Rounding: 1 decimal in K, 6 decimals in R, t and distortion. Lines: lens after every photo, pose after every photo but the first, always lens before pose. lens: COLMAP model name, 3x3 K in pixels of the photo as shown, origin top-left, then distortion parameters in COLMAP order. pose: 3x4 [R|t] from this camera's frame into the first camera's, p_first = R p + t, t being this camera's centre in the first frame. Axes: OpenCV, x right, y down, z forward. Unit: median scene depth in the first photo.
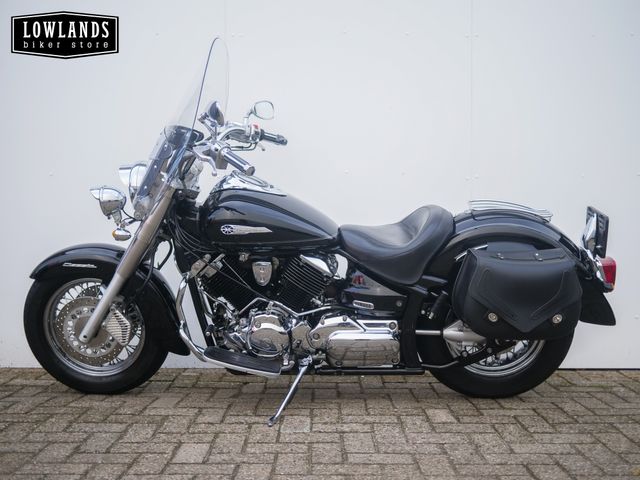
lens RADIAL K [[741.1, 0, 317.7], [0, 741.1, 234.1], [0, 0, 1]] dist [-0.007532, 0.000000]
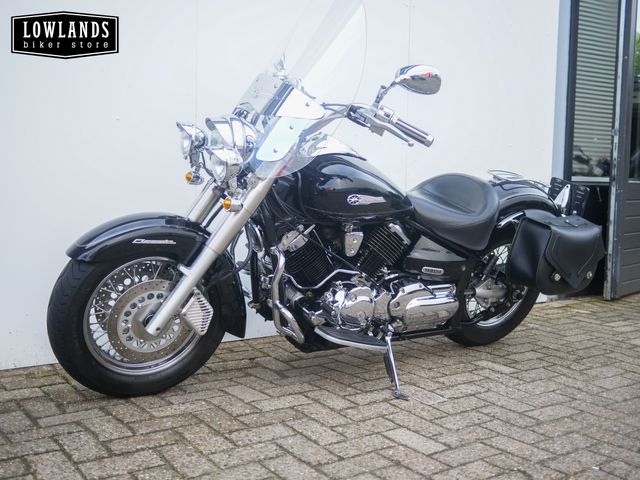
lens RADIAL K [[741.1, 0, 319.3], [0, 741.1, 242.4], [0, 0, 1]] dist [-0.007532, 0.000000]
pose [[0.811202, -0.035310, 0.583699, -0.662506], [-0.019638, 0.995967, 0.087542, -0.031450], [-0.584437, -0.082476, 0.807237, 0.257219]]
